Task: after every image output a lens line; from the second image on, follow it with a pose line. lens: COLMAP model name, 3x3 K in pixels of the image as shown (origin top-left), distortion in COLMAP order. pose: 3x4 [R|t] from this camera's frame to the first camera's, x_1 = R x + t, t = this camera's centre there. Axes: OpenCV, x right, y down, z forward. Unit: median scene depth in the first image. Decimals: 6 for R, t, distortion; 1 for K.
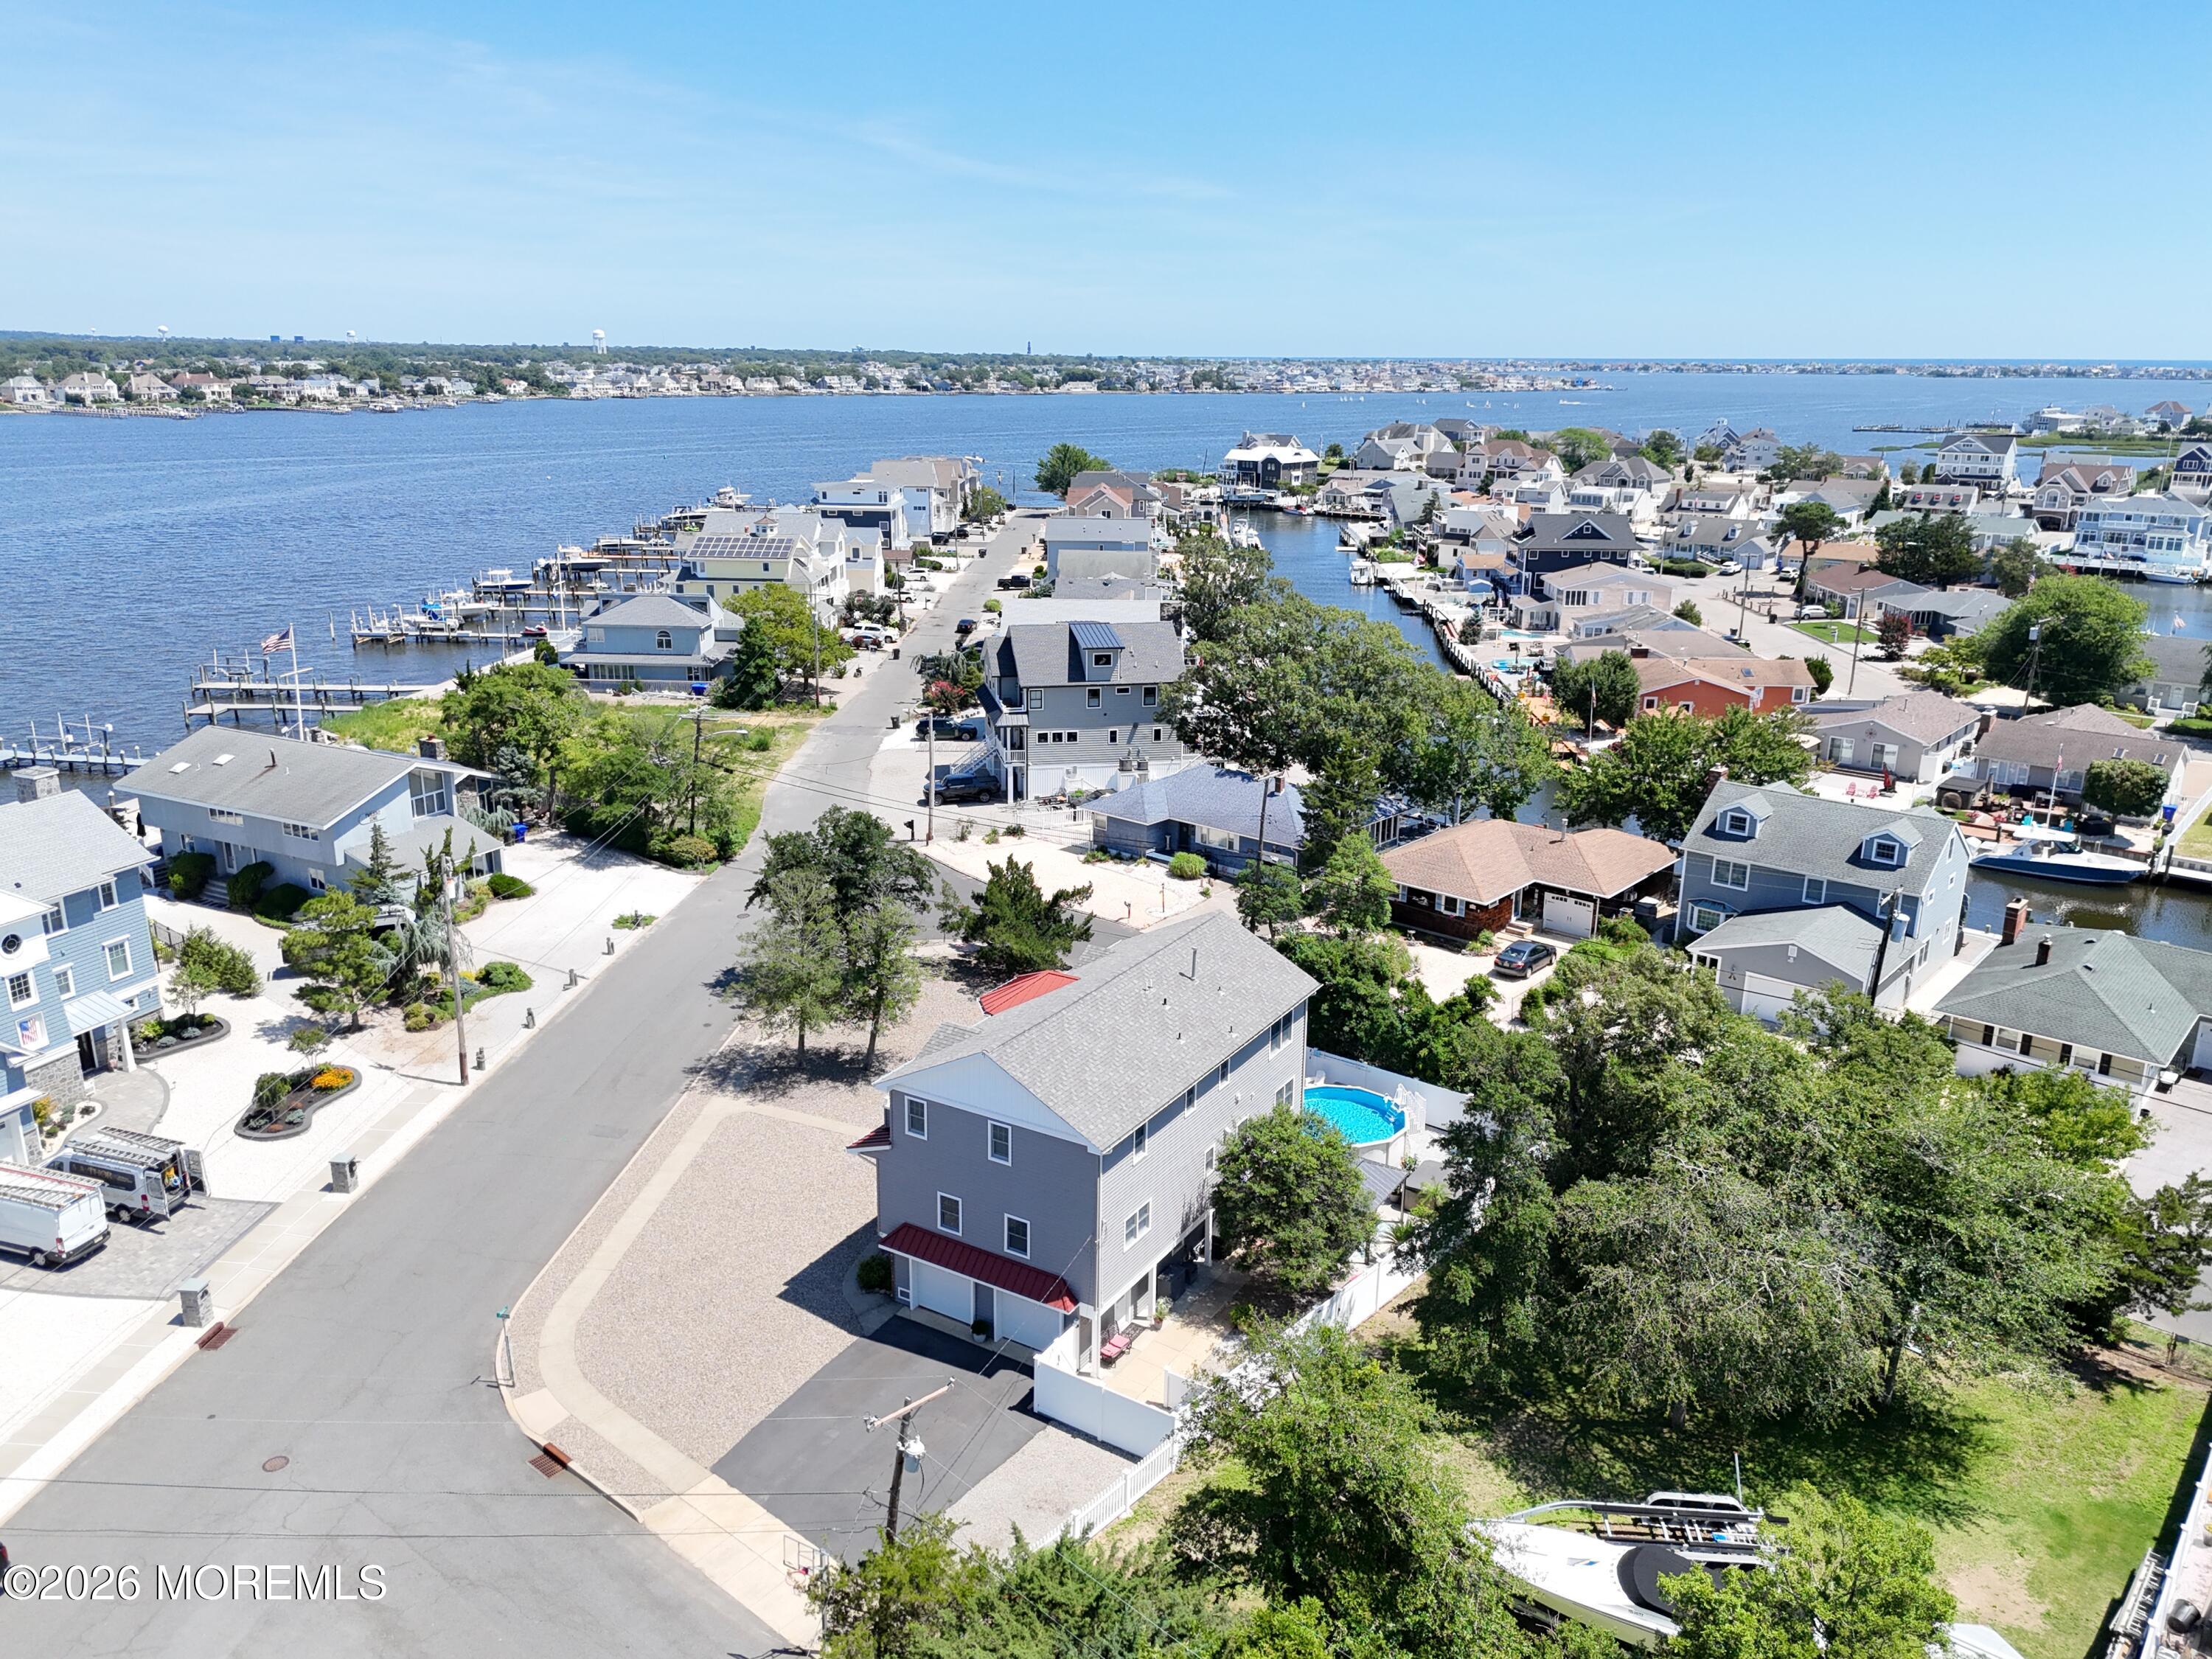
lens RADIAL K [[1621.3, 0, 1098.3], [0, 1621.3, 829.4], [0, 0, 1]] dist [0.070533, -0.066610]
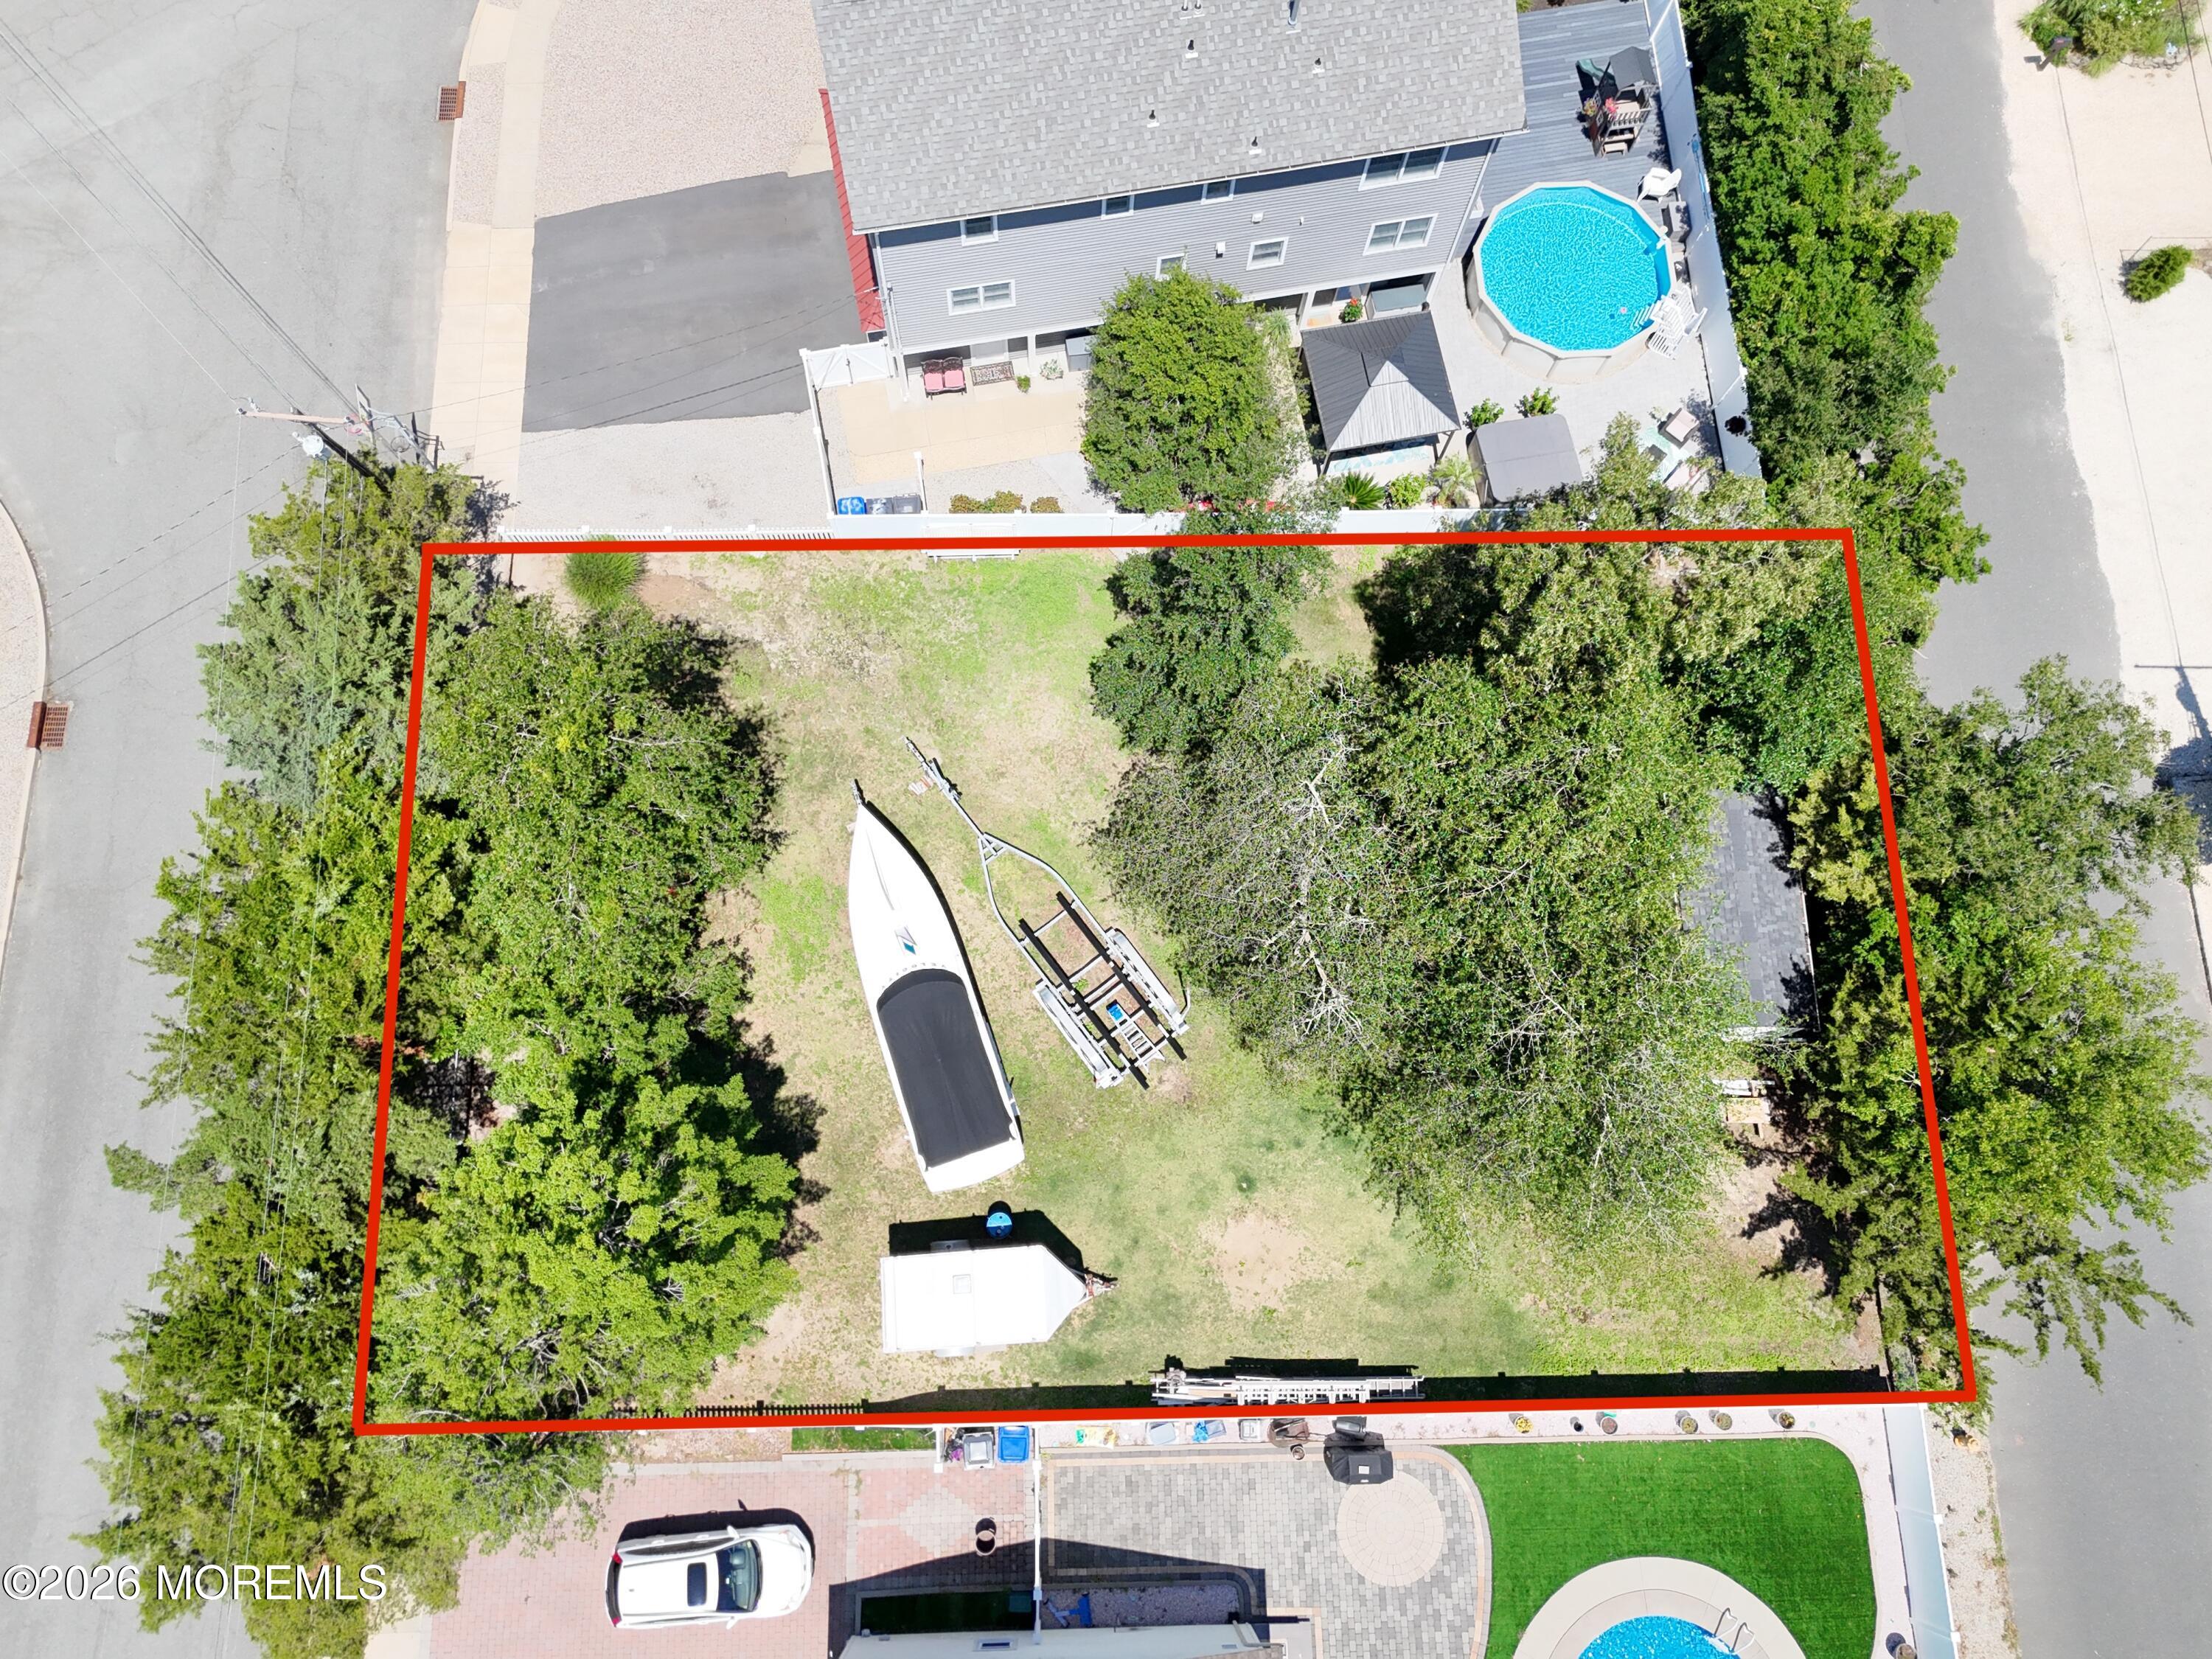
lens RADIAL K [[1621.3, 0, 1098.3], [0, 1621.3, 829.4], [0, 0, 1]] dist [0.070533, -0.066610]
pose [[0.674068, 0.715241, -0.184563, 0.138664], [-0.223412, 0.435564, 0.871993, -0.122674], [0.704074, -0.546548, 0.453393, 0.187382]]
